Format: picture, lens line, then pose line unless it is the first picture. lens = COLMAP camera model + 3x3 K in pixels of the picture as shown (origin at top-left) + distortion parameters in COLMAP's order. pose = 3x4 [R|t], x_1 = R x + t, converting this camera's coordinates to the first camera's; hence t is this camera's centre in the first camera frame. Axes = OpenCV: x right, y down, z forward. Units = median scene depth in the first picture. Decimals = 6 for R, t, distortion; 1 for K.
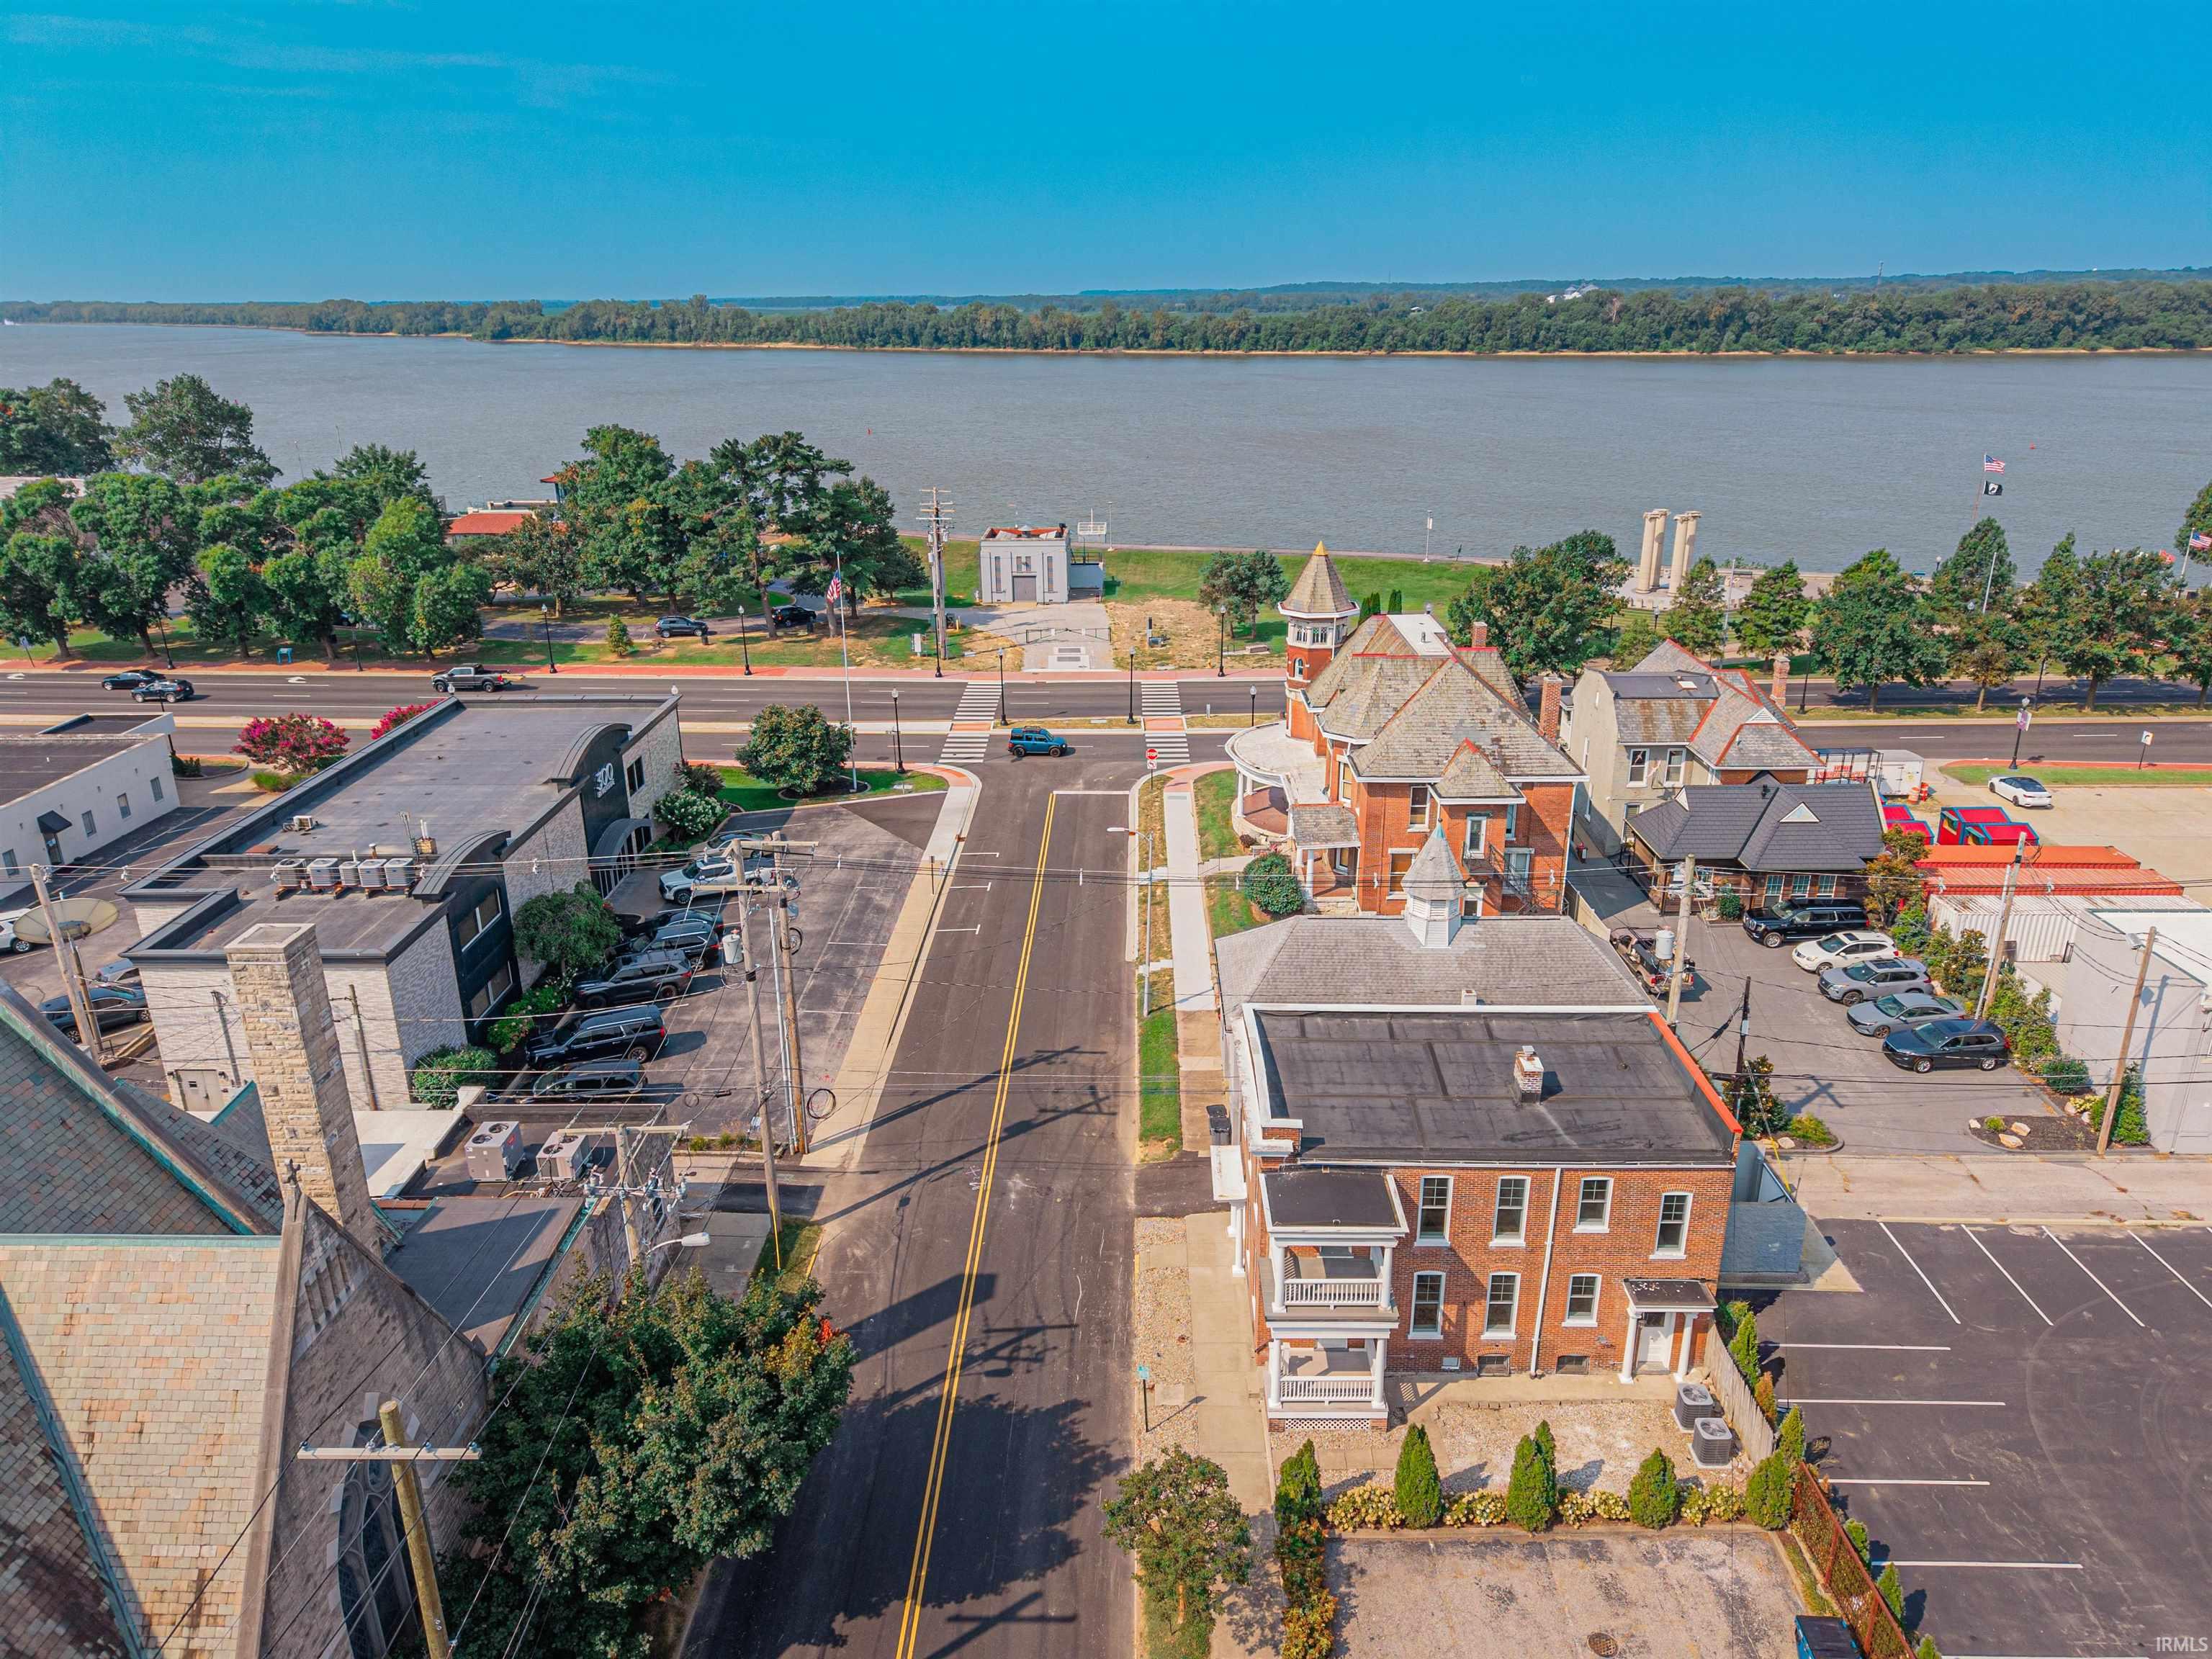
lens RADIAL K [[1480.0, 0, 1112.9], [0, 1480.0, 820.3], [0, 0, 1]] dist [0.027658, -0.031602]
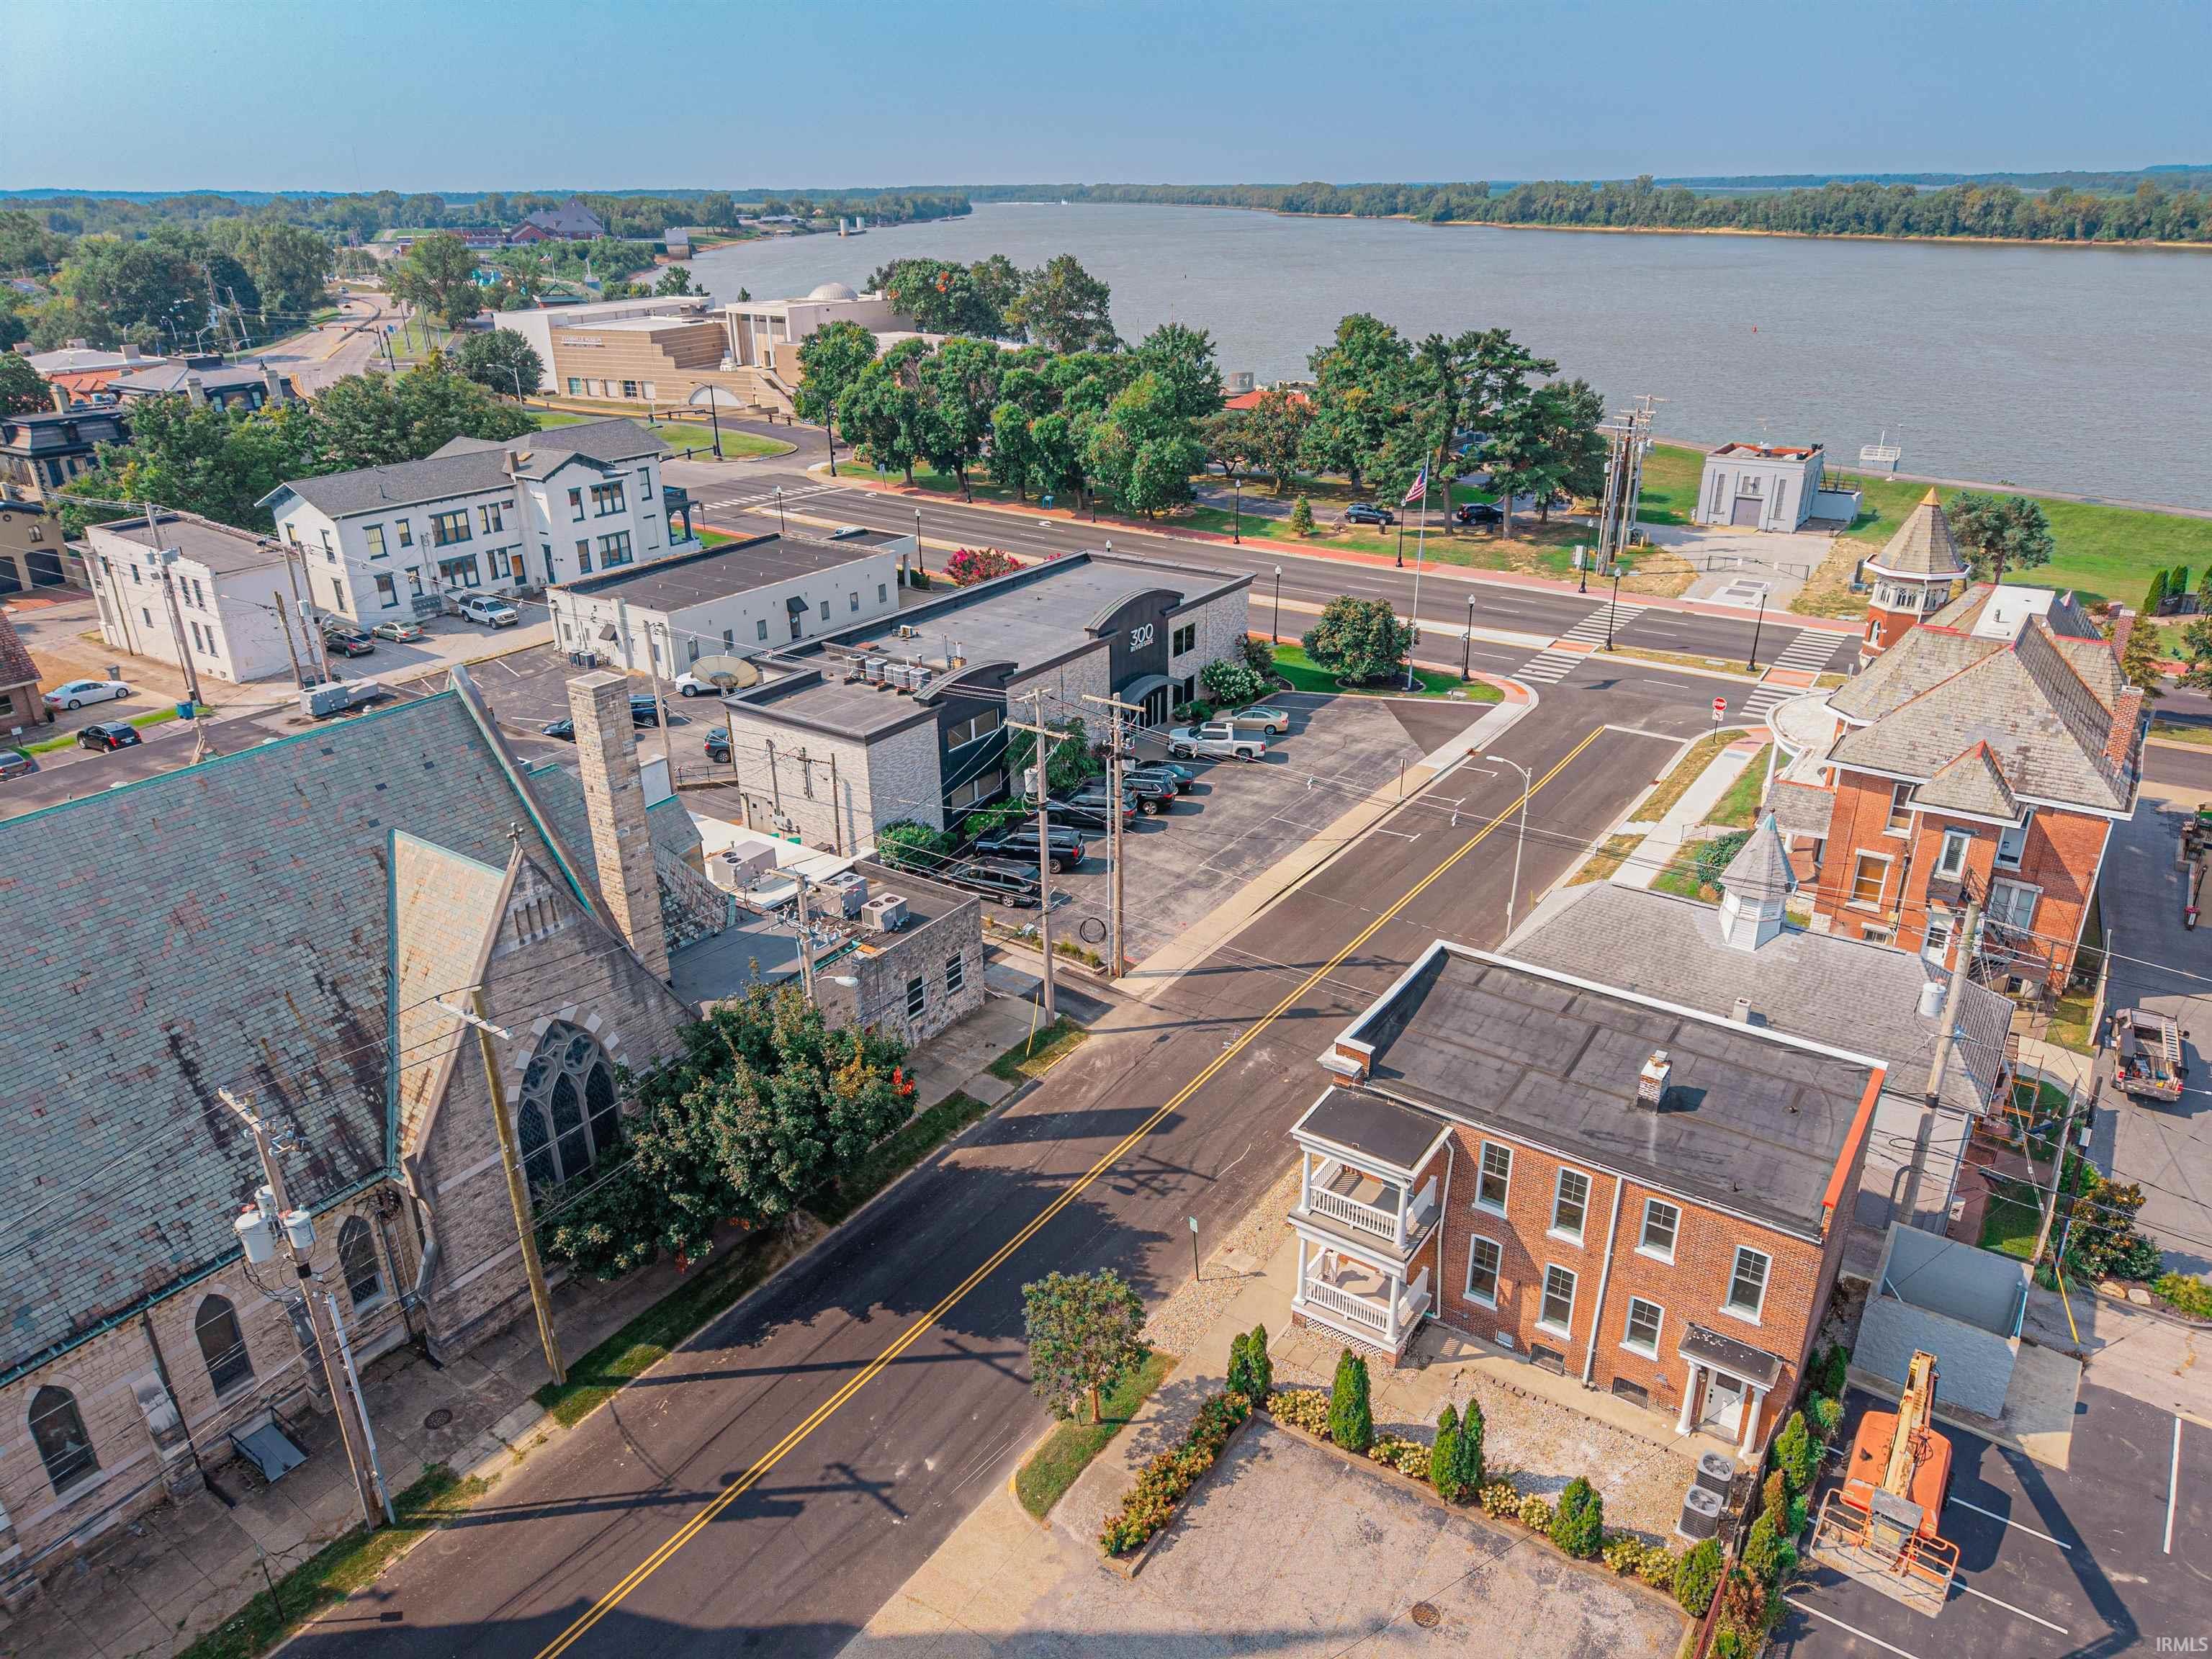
lens RADIAL K [[1480.0, 0, 1109.4], [0, 1480.0, 824.7], [0, 0, 1]] dist [0.027658, -0.031602]
pose [[0.832640, 0.218019, -0.509095, 0.243470], [-0.180743, 0.975895, 0.122313, -0.020308], [0.523490, -0.009828, 0.851975, 0.020756]]
